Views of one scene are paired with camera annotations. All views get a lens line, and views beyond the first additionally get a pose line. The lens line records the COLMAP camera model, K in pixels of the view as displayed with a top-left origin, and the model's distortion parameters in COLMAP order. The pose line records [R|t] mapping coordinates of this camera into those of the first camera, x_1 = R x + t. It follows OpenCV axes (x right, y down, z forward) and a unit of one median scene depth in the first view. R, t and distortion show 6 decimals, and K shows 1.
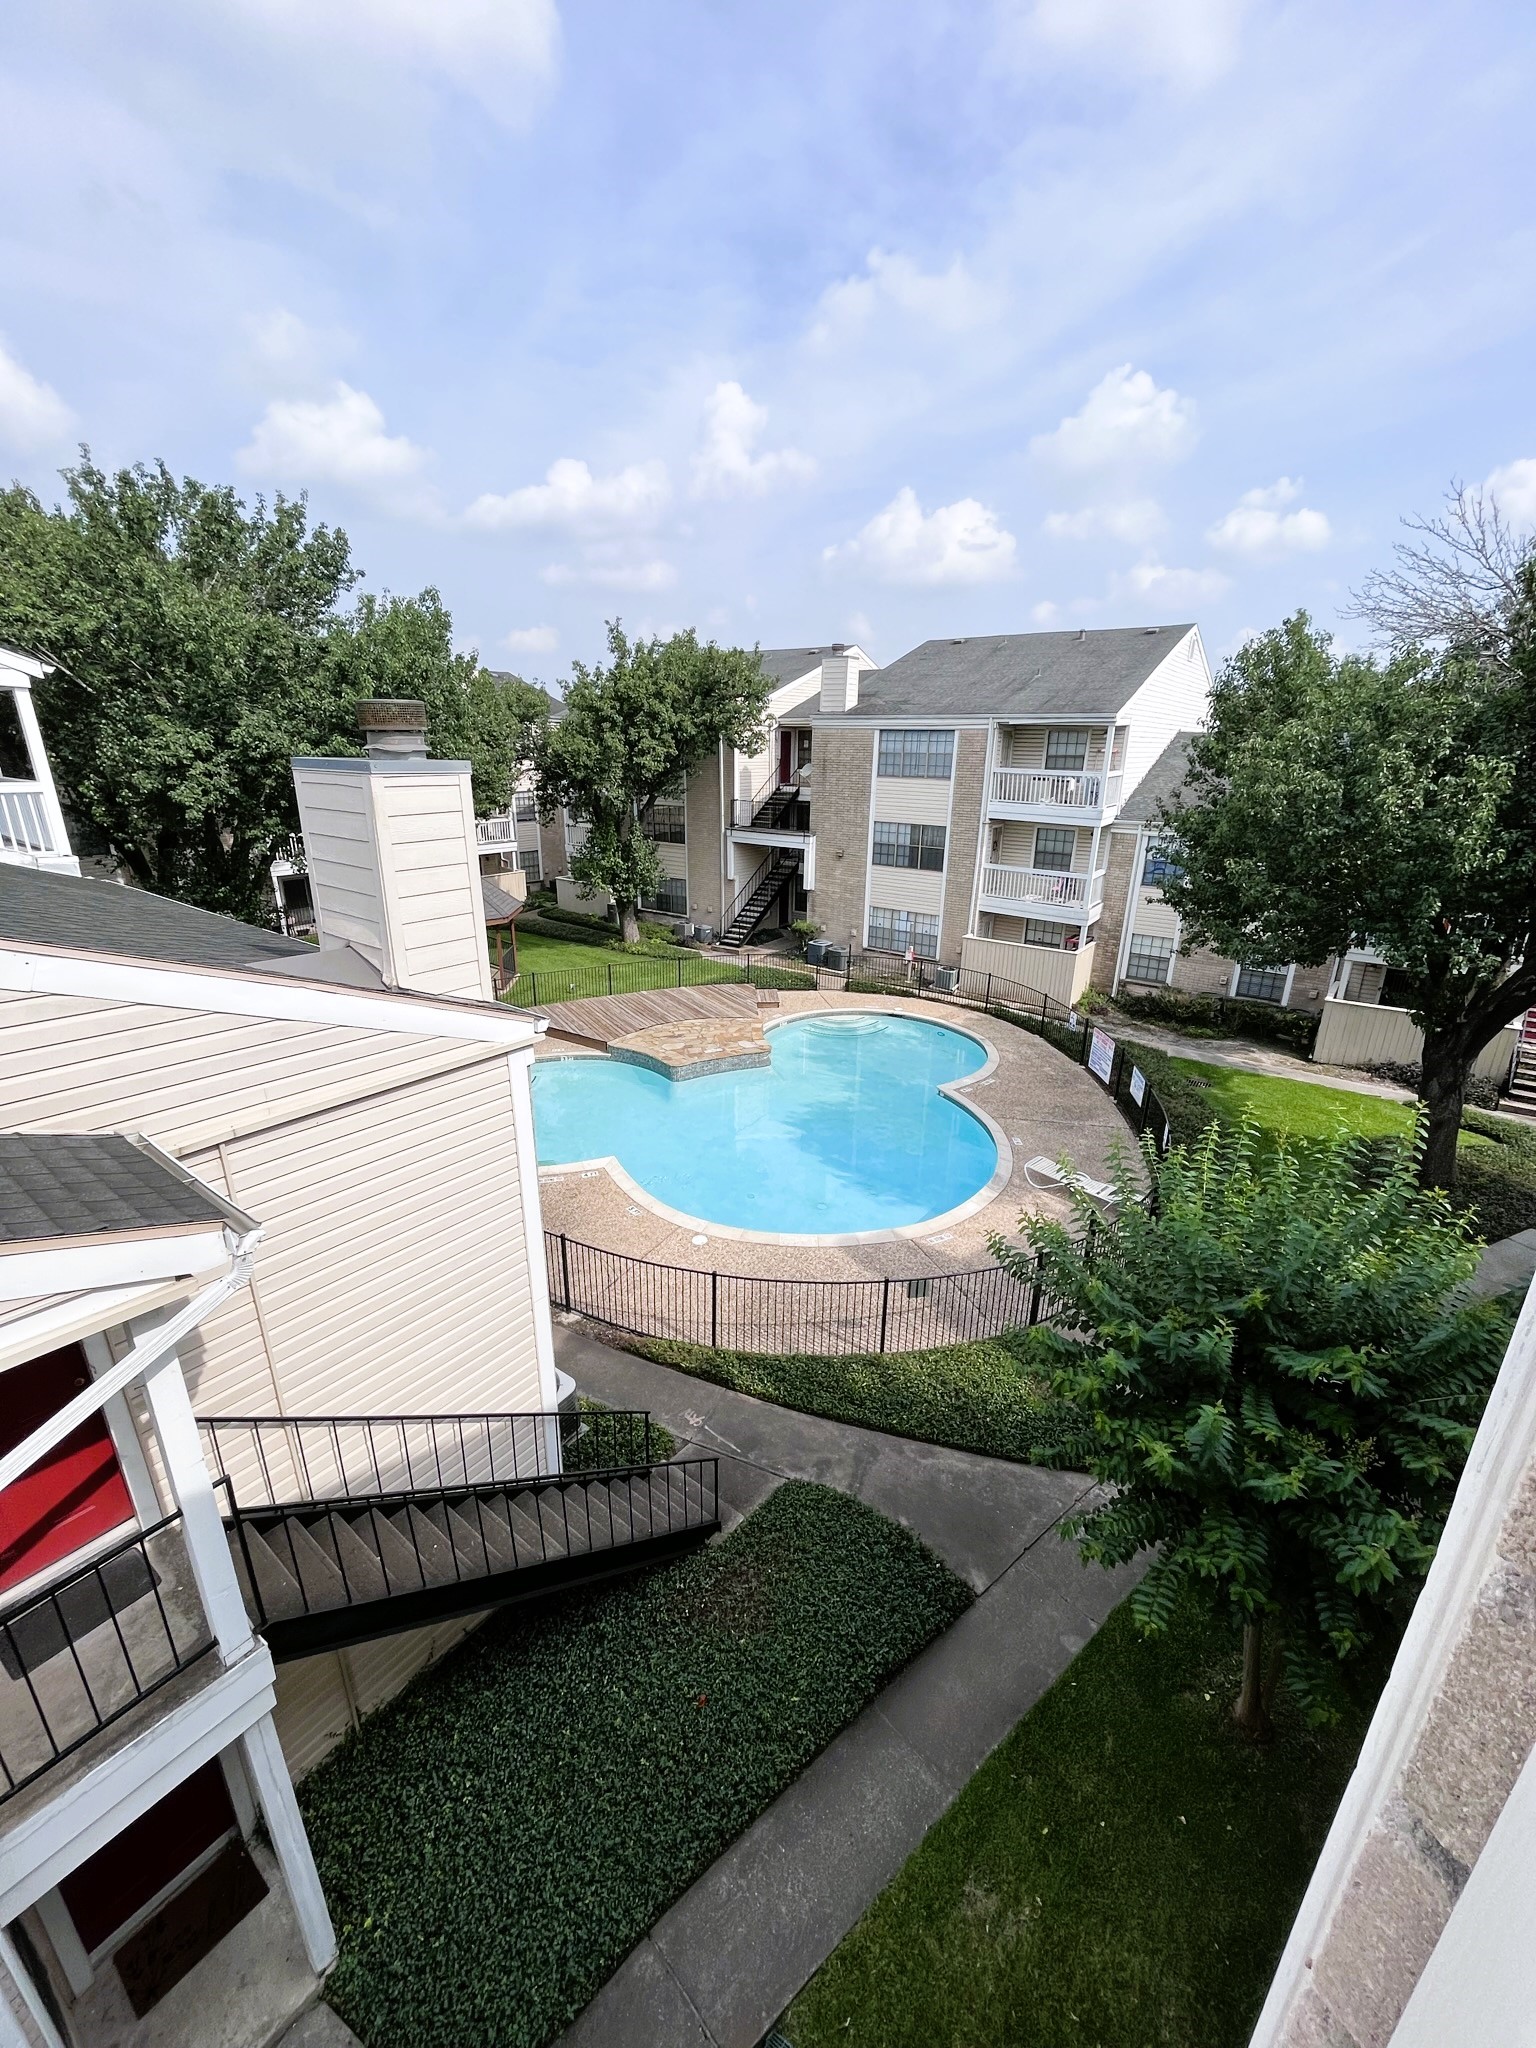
lens RADIAL K [[826.7, 0, 768.0], [0, 826.7, 1031.6], [0, 0, 1]] dist [-0.005284, 0.000822]
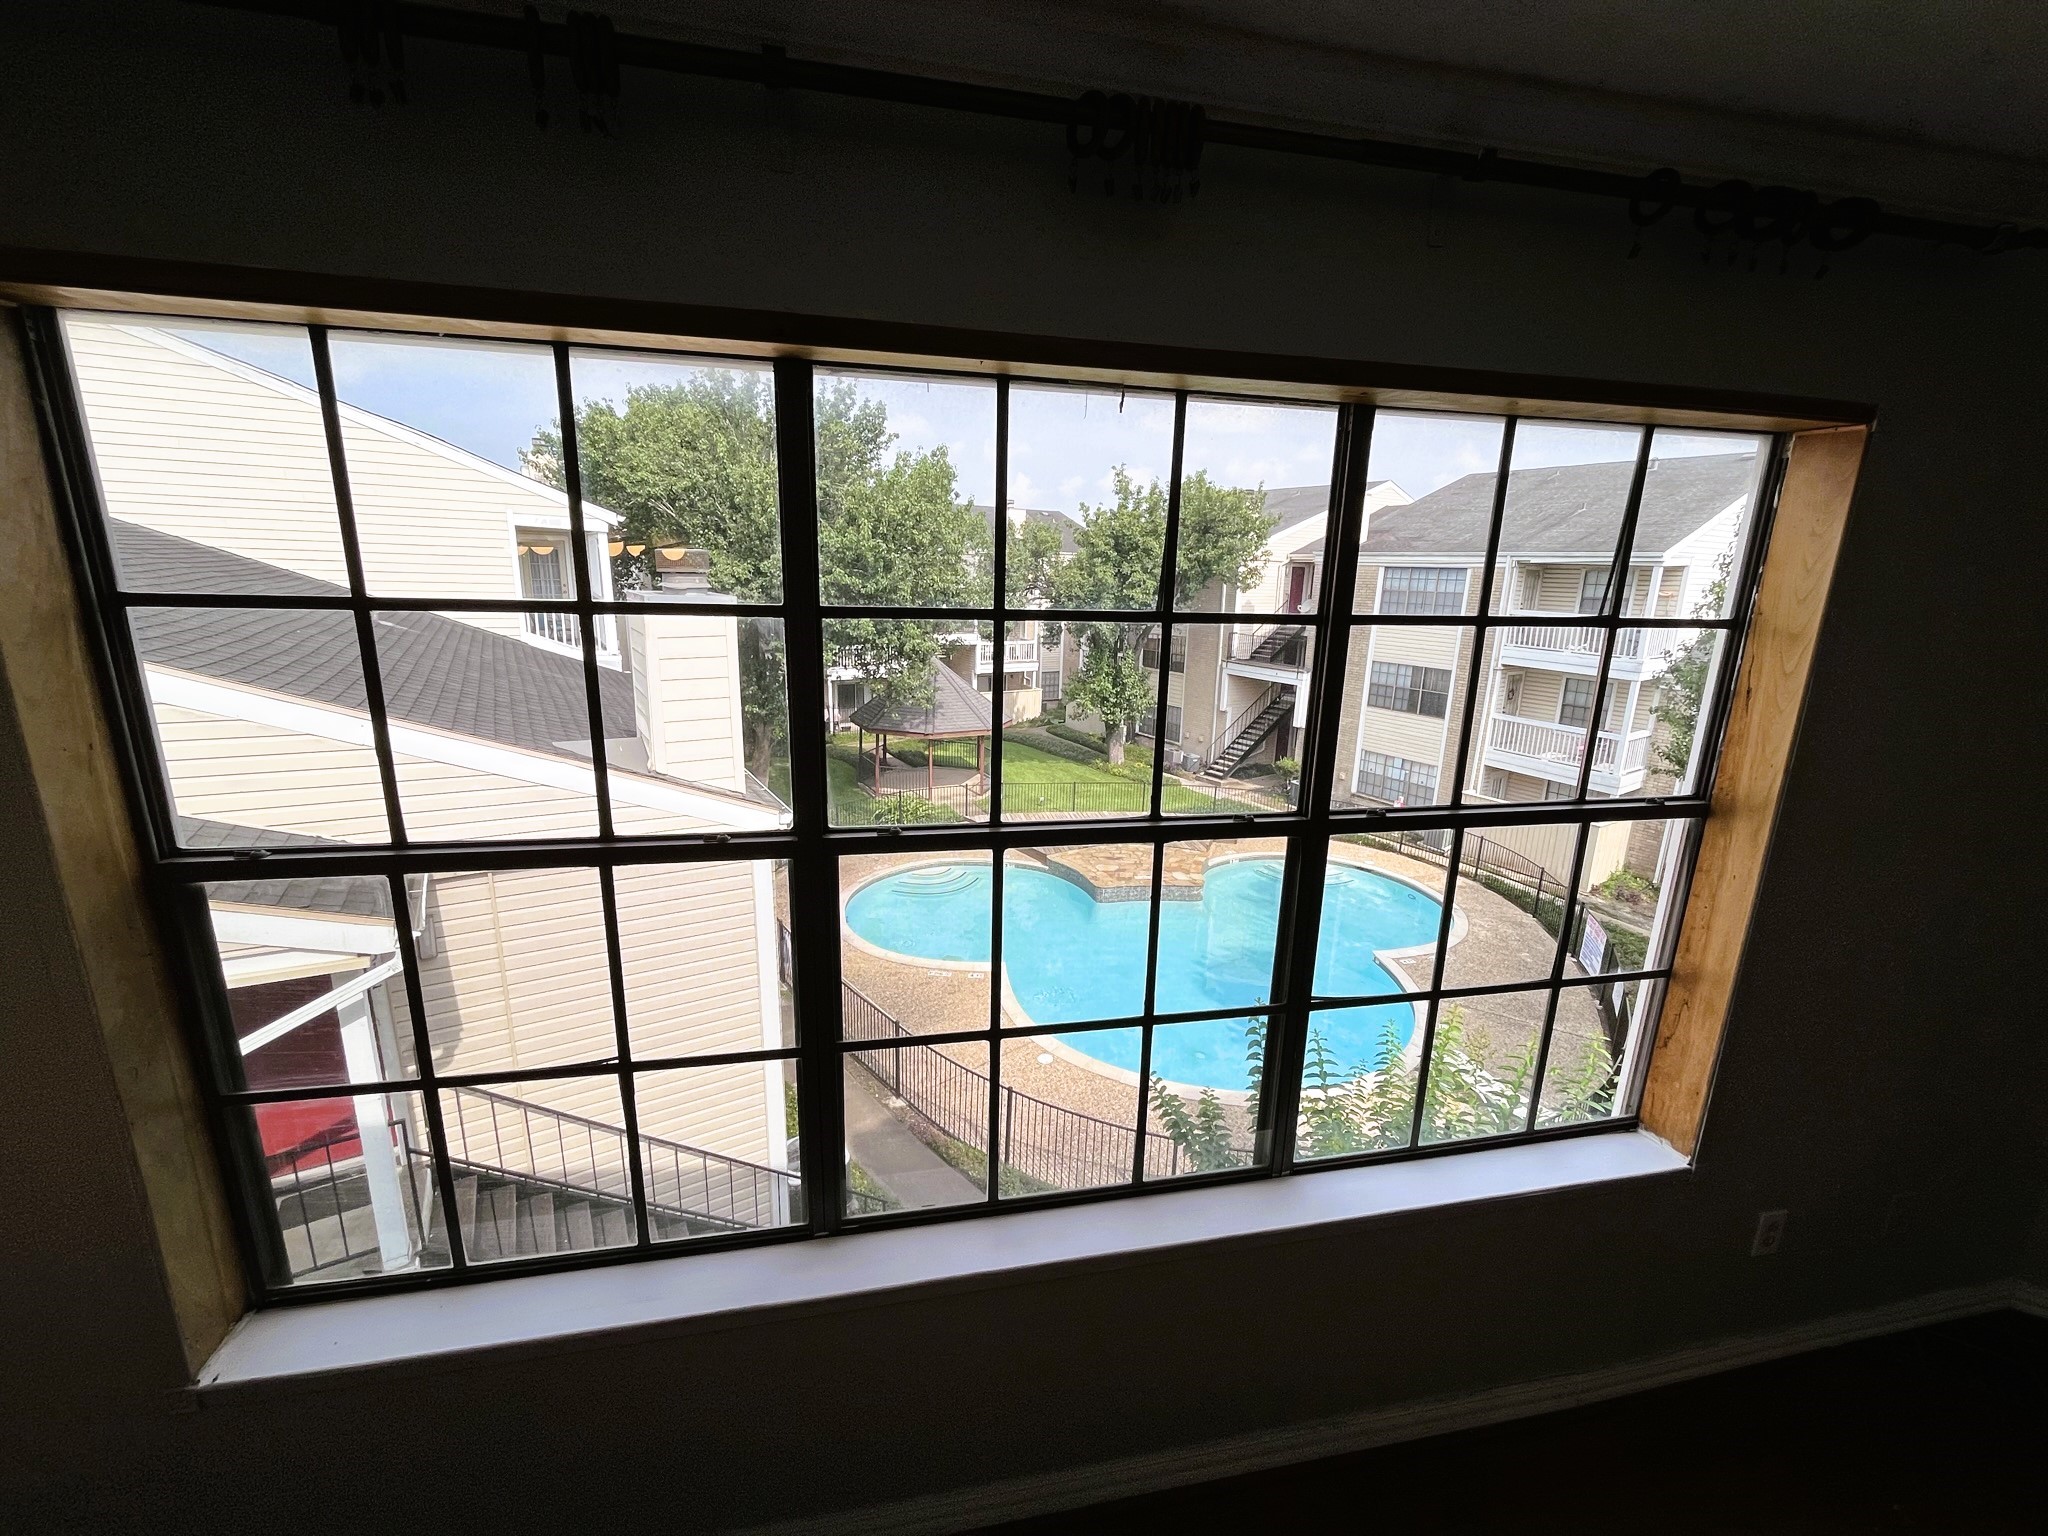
lens RADIAL K [[826.7, 0, 1028.4], [0, 826.7, 767.0], [0, 0, 1]] dist [-0.005284, 0.000822]
pose [[0.933148, 0.095619, -0.346542, 0.114518], [-0.131617, 0.987918, -0.081820, -0.007393], [0.334531, 0.121961, 0.934459, 0.004769]]
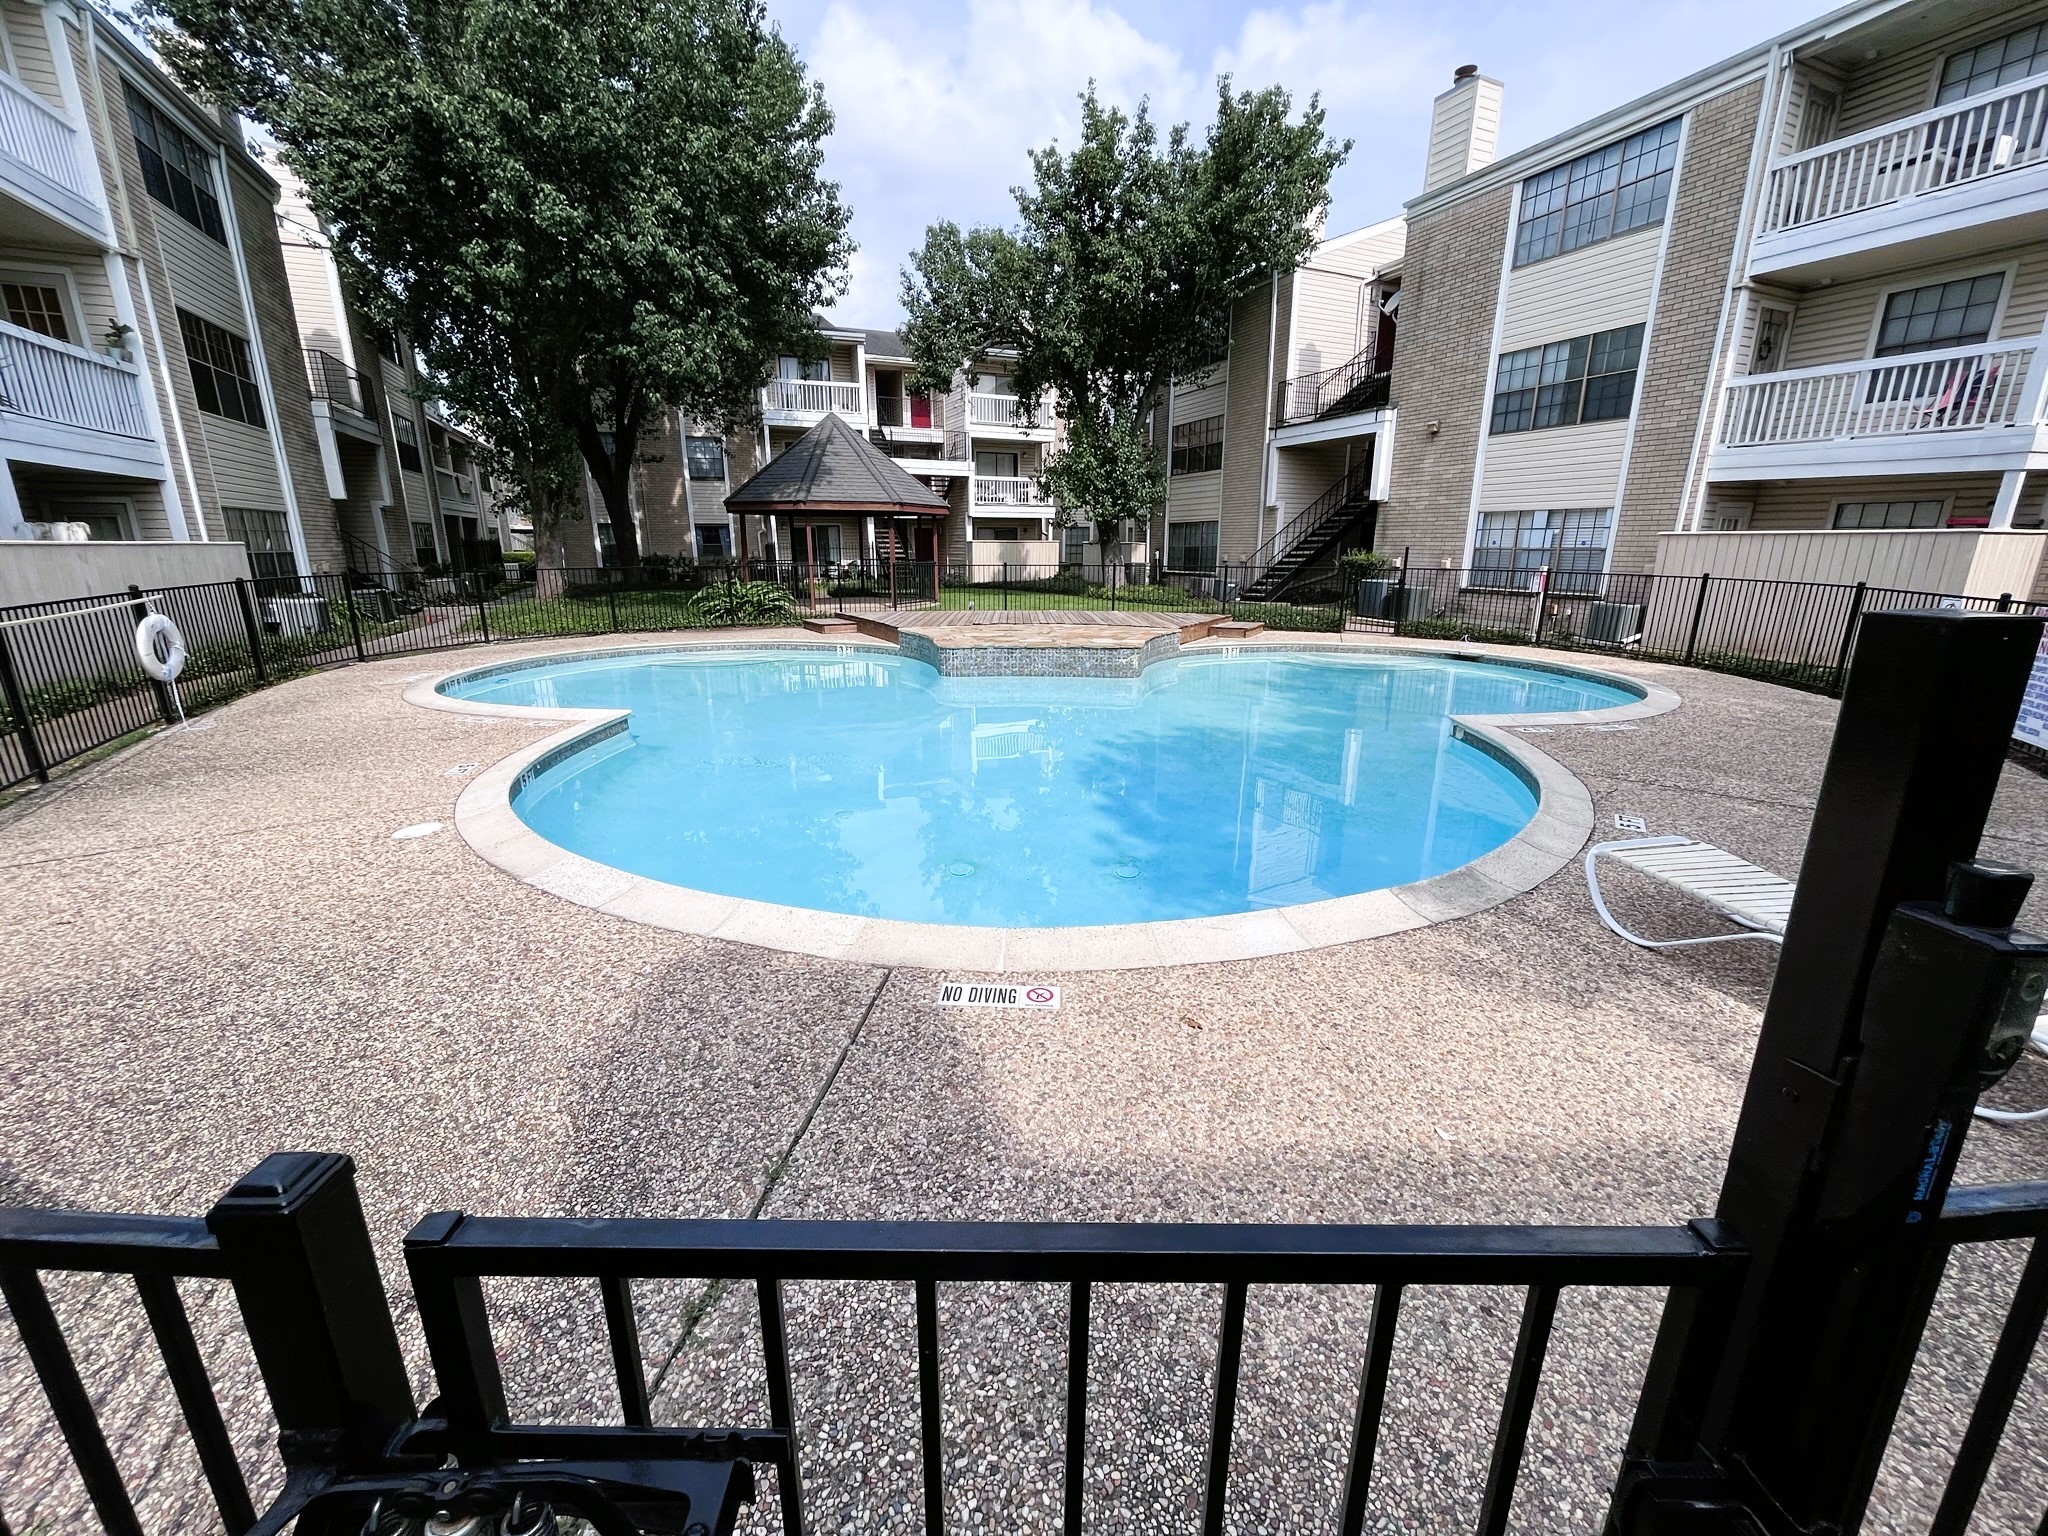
lens RADIAL K [[826.7, 0, 1029.1], [0, 826.7, 769.7], [0, 0, 1]] dist [-0.005284, 0.000822]
pose [[0.871002, 0.116789, -0.477197, 0.172053], [-0.150318, 0.988102, -0.032541, 0.106844], [0.467719, 0.100075, 0.878194, 0.434700]]
